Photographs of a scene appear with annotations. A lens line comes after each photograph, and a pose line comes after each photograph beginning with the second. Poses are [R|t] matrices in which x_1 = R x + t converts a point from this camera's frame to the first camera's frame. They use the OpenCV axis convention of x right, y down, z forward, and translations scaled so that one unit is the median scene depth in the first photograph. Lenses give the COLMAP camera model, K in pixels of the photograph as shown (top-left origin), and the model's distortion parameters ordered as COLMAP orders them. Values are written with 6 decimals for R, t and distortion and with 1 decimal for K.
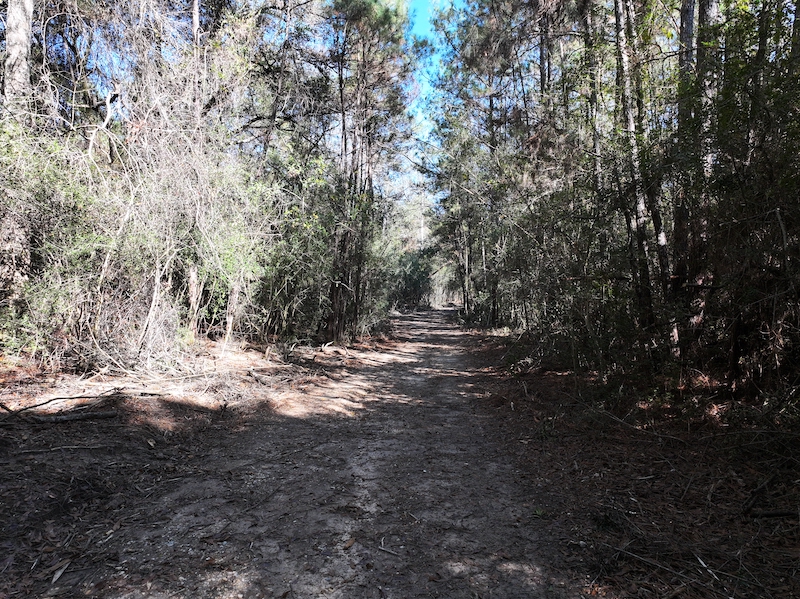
lens RADIAL K [[567.5, 0, 396.1], [0, 567.5, 301.0], [0, 0, 1]] dist [0.006387, 0.018825]
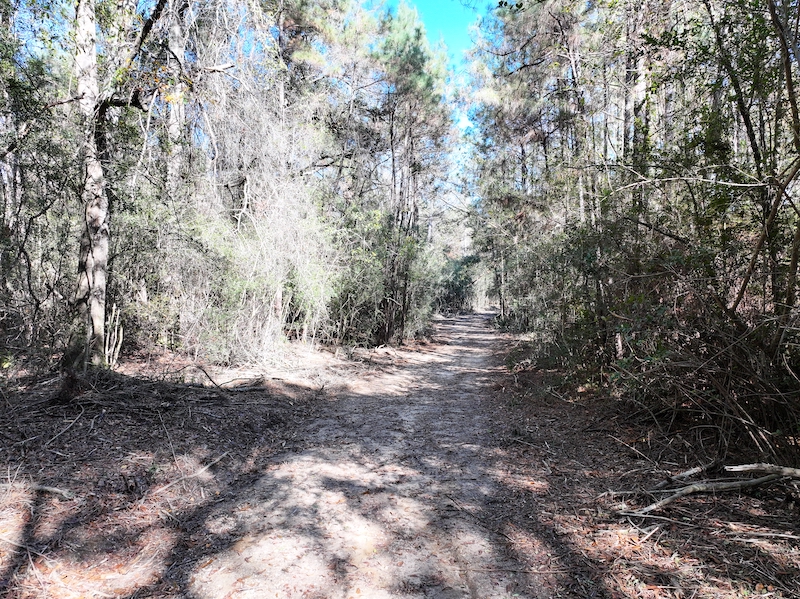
lens RADIAL K [[567.5, 0, 402.5], [0, 567.5, 300.2], [0, 0, 1]] dist [0.006387, 0.018825]
pose [[0.997540, 0.003944, -0.069989, 0.015947], [-0.004090, 0.999990, -0.001940, -0.024624], [0.069981, 0.002222, 0.997546, -0.249453]]
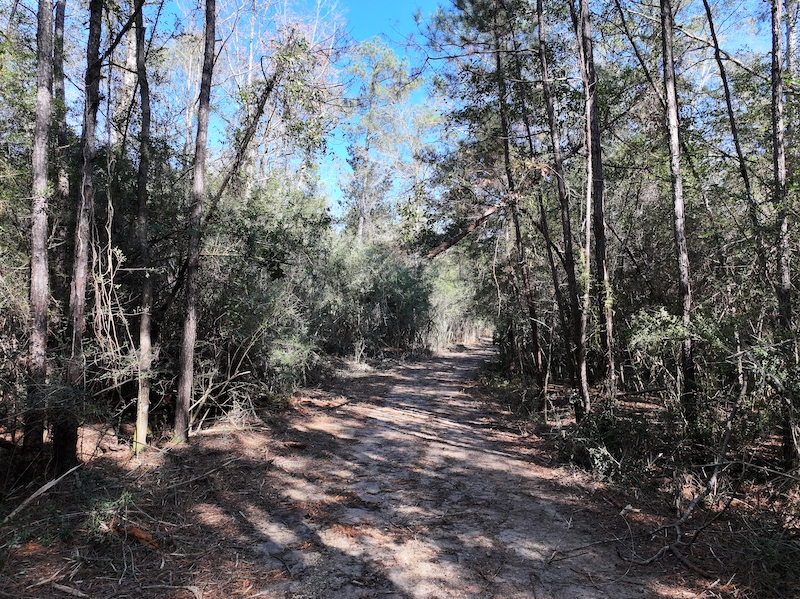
lens RADIAL K [[567.5, 0, 400.0], [0, 567.5, 299.4], [0, 0, 1]] dist [0.006387, 0.018825]
pose [[0.999890, 0.004467, 0.014164, 0.083957], [-0.003411, 0.997274, -0.073714, -0.001523], [-0.014455, 0.073658, 0.997179, 1.675039]]
